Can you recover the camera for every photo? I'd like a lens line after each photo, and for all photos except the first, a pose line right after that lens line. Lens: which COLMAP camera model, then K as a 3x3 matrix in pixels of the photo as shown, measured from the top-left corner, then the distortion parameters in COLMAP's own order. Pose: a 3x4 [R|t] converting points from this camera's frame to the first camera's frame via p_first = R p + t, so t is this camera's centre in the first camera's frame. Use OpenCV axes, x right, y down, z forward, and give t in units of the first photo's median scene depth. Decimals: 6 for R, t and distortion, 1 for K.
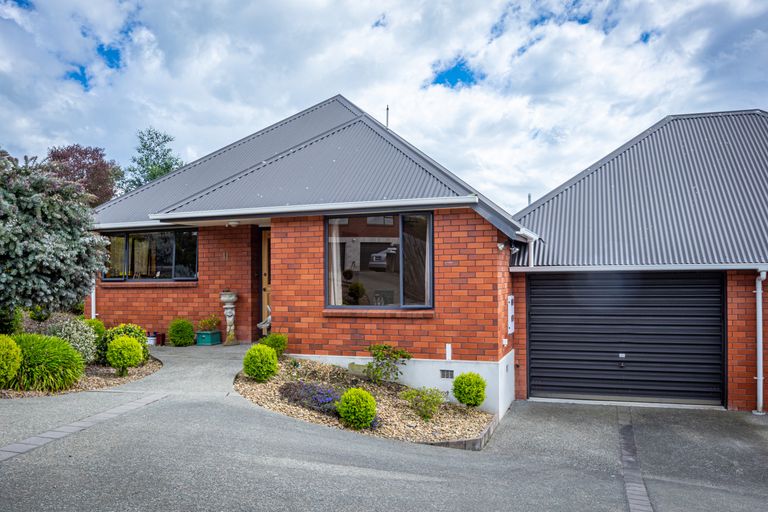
lens RADIAL K [[608.0, 0, 384.3], [0, 608.0, 256.1], [0, 0, 1]] dist [-0.046479, -0.012602]
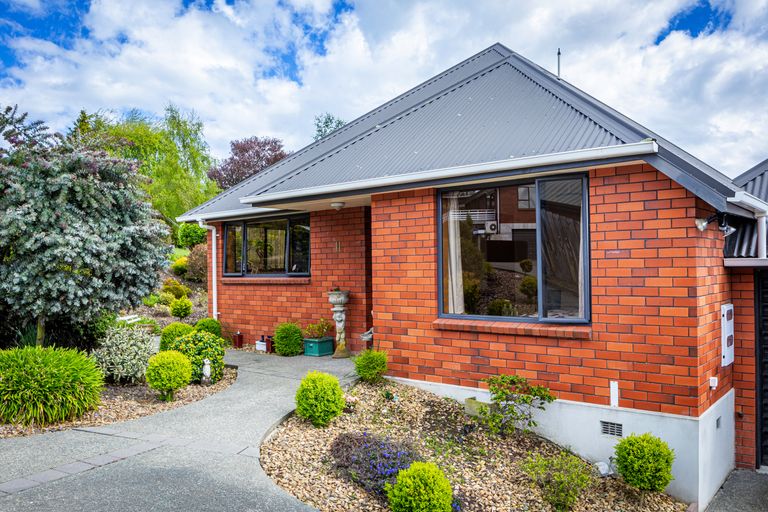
lens RADIAL K [[608.0, 0, 383.3], [0, 608.0, 251.3], [0, 0, 1]] dist [-0.046479, -0.012602]
pose [[0.937260, -0.010403, -0.348476, 0.096300], [0.013933, 0.999874, 0.007623, 0.001314], [0.348353, -0.012000, 0.937287, 0.316645]]
